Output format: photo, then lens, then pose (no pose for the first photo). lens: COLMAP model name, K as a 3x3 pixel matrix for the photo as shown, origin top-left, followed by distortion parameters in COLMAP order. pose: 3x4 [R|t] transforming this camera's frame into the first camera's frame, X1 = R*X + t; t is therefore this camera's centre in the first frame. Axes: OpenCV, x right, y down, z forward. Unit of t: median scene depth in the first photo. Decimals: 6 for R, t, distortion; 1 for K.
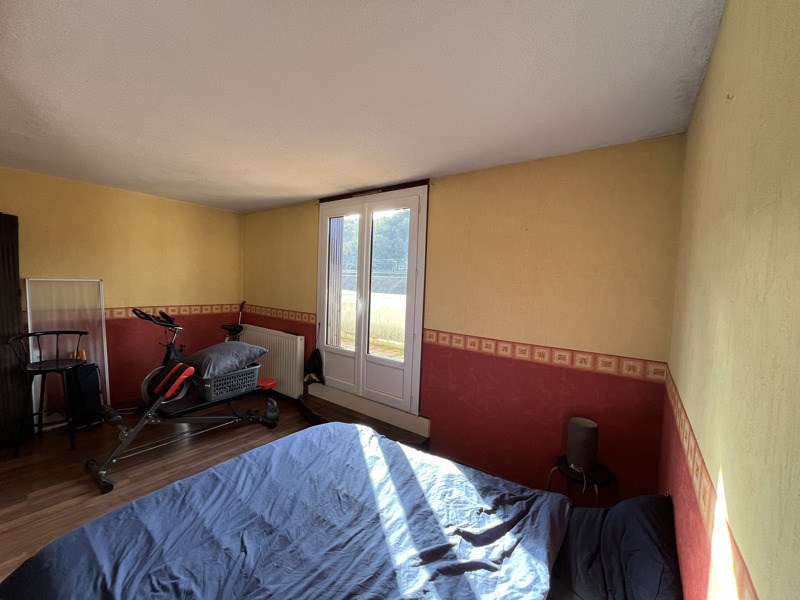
lens RADIAL K [[322.7, 0, 400.0], [0, 322.7, 300.0], [0, 0, 1]] dist [0.000066, 0.000172]
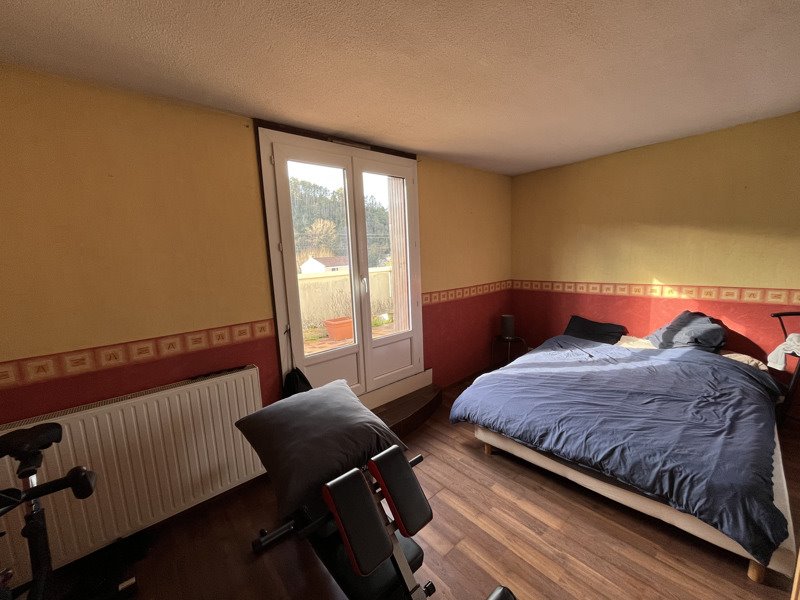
lens RADIAL K [[324.6, 0, 400.0], [0, 324.6, 300.0], [0, 0, 1]] dist [-0.000448, -0.000147]
pose [[0.215331, -0.181836, 0.959462, -0.894748], [0.116768, 0.980256, 0.159571, -0.067506], [-0.969535, 0.077674, 0.232312, 0.717188]]
